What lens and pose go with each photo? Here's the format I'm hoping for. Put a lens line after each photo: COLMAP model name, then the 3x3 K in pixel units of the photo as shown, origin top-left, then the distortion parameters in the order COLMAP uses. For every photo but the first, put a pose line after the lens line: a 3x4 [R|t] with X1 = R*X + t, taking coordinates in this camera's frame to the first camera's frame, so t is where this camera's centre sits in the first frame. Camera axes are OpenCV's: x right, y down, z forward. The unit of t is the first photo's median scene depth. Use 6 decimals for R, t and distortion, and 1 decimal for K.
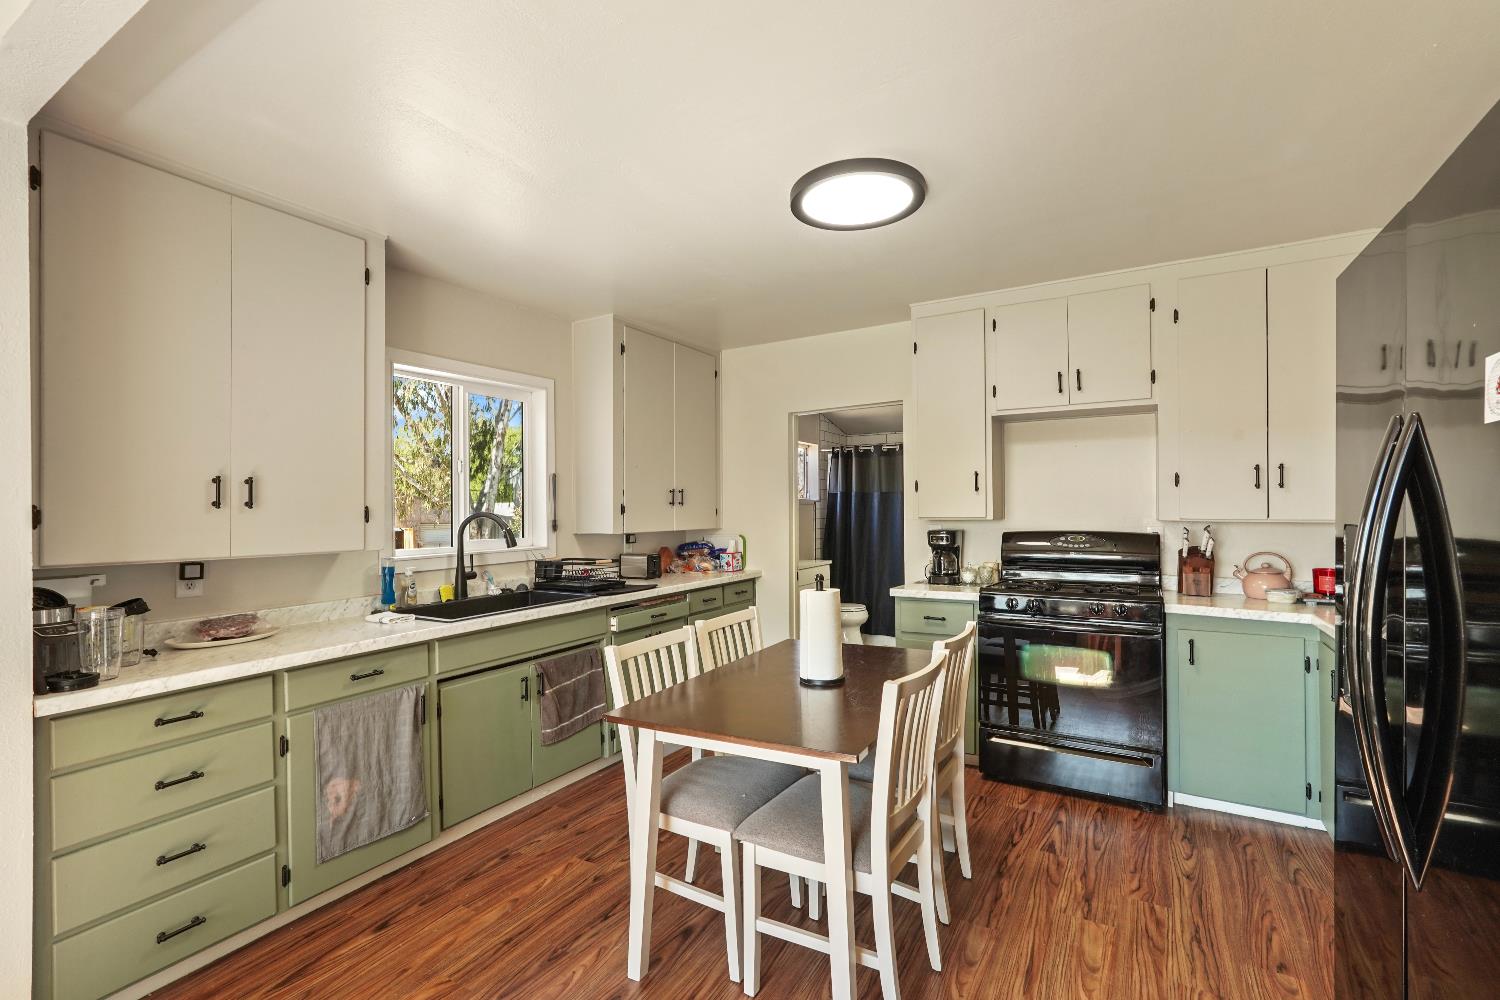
lens RADIAL K [[680.4, 0, 736.2], [0, 680.4, 507.0], [0, 0, 1]] dist [-0.007354, 0.002152]
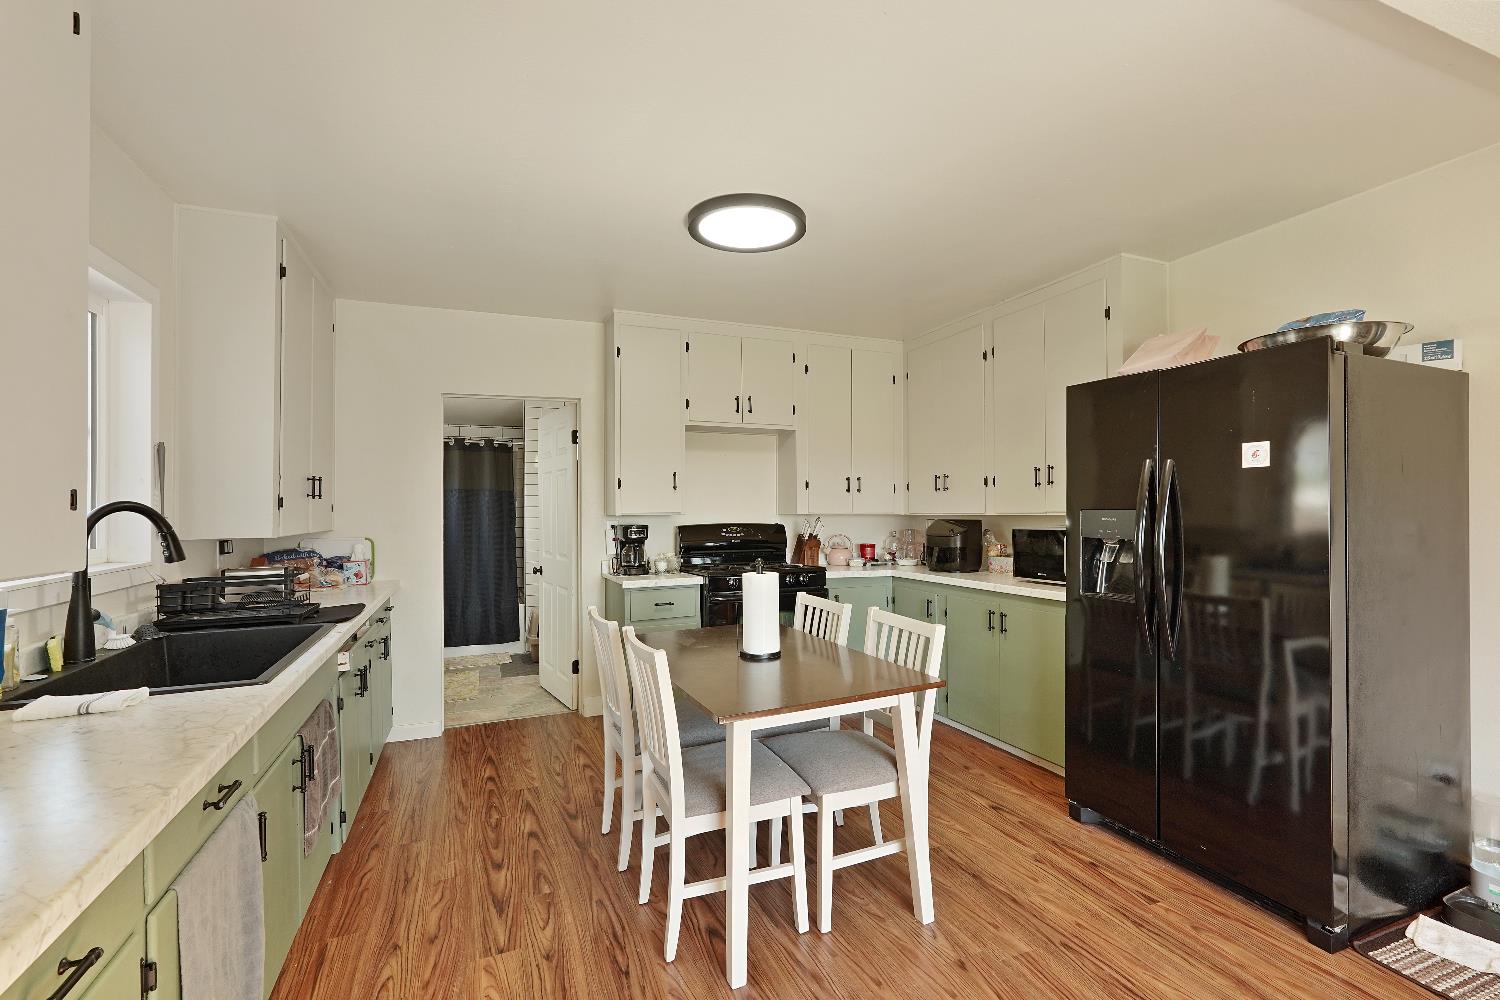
lens RADIAL K [[680.4, 0, 749.8], [0, 680.4, 507.6], [0, 0, 1]] dist [-0.007354, 0.002152]
pose [[0.582947, 0.005780, 0.812490, -0.471282], [-0.000723, 0.999978, -0.006595, 0.013297], [-0.812510, 0.003257, 0.582938, 0.219895]]
